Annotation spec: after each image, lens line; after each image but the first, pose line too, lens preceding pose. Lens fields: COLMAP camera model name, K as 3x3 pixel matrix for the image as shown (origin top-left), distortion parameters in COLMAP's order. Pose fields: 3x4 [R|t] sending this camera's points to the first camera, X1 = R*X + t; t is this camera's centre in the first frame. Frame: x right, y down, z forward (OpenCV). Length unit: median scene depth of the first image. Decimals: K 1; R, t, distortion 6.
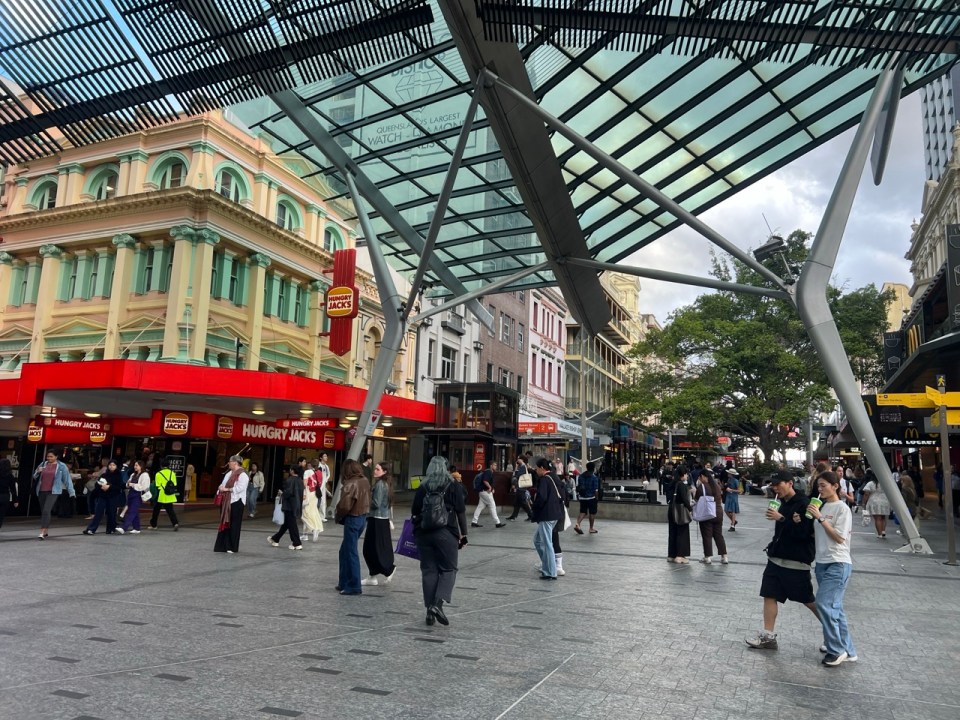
lens RADIAL K [[726.7, 0, 481.3], [0, 726.7, 360.5], [0, 0, 1]] dist [0.023519, -0.036854]
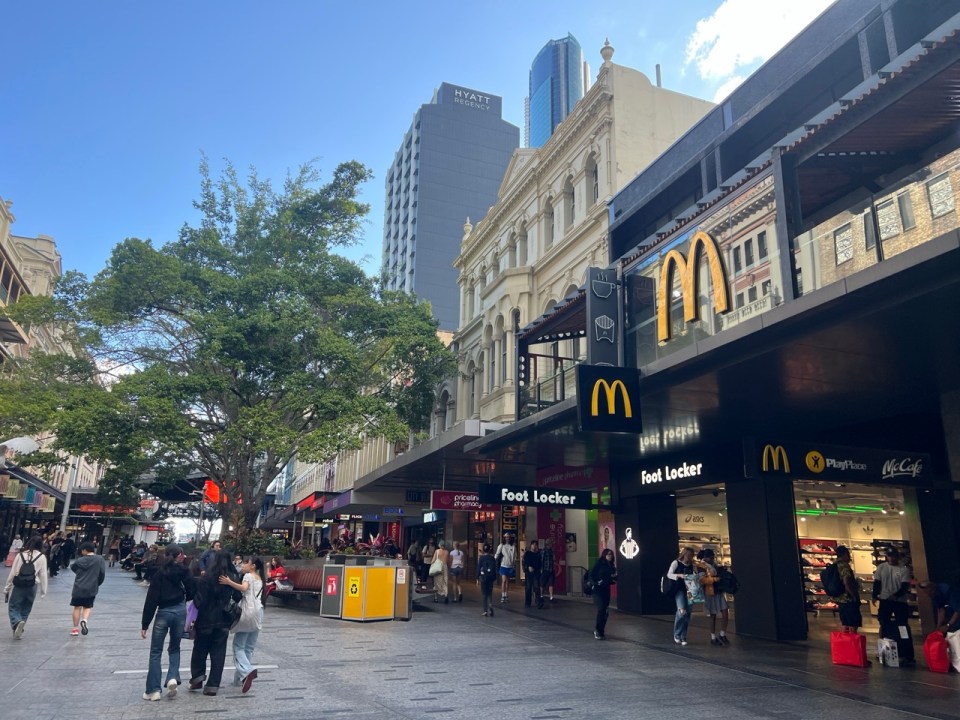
lens RADIAL K [[726.7, 0, 481.8], [0, 726.7, 363.8], [0, 0, 1]] dist [0.023519, -0.036854]
pose [[0.723893, 0.170396, 0.668539, 0.068209], [-0.106445, 0.985002, -0.135796, 0.037856], [-0.681651, 0.027139, 0.731174, 0.258175]]
